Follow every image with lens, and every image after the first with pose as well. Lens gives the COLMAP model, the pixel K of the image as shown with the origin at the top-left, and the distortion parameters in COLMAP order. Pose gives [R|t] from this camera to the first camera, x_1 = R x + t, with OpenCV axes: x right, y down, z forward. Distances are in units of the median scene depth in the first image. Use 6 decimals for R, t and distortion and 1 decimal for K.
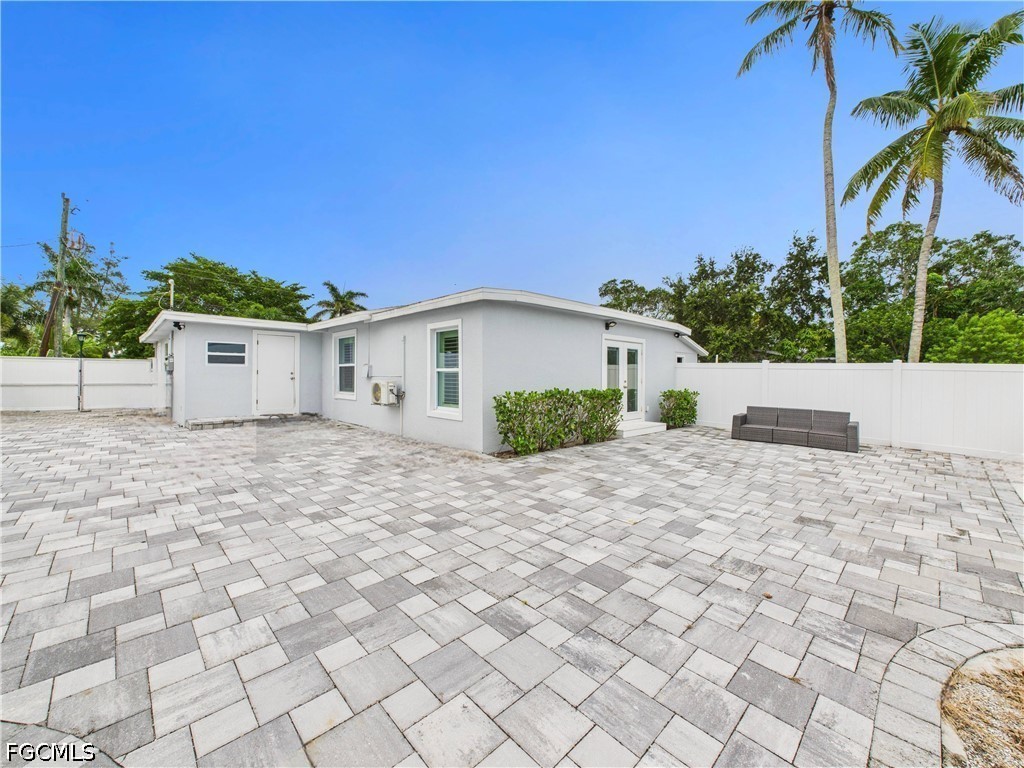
lens RADIAL K [[411.9, 0, 515.2], [0, 411.9, 373.4], [0, 0, 1]] dist [0.001540, -0.000188]
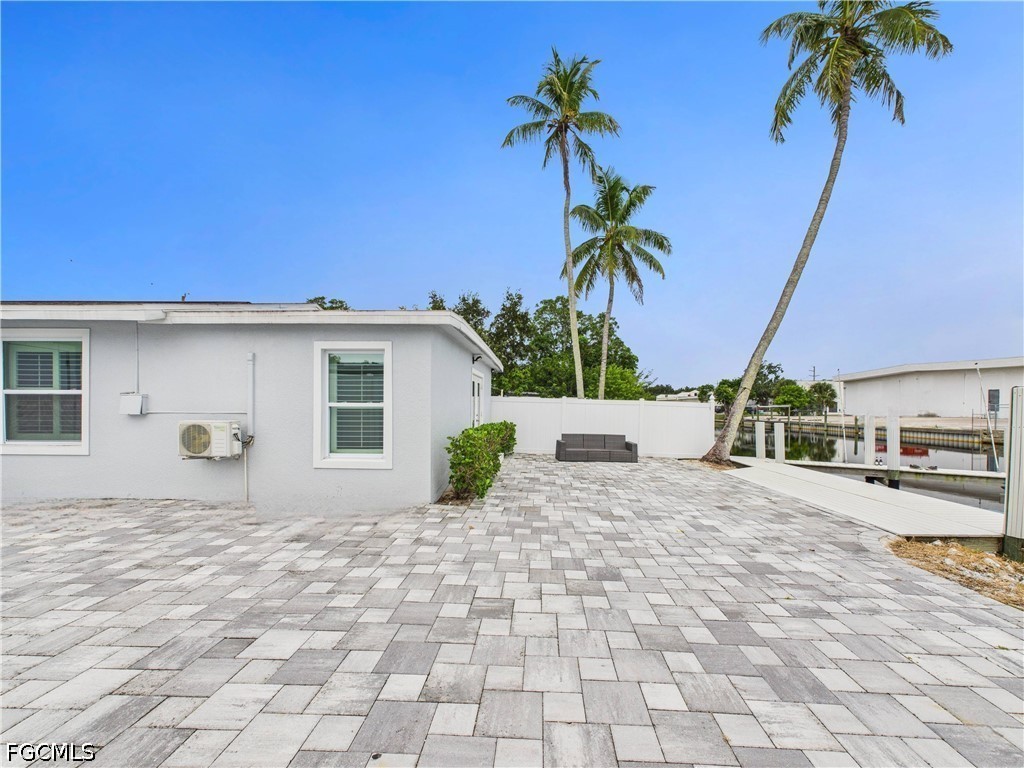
lens RADIAL K [[411.9, 0, 553.2], [0, 411.9, 408.4], [0, 0, 1]] dist [0.001540, -0.000188]
pose [[0.709968, -0.002382, 0.704230, -0.332070], [-0.007811, 0.999906, 0.011256, -0.010005], [-0.704191, -0.013492, 0.709883, 0.145575]]
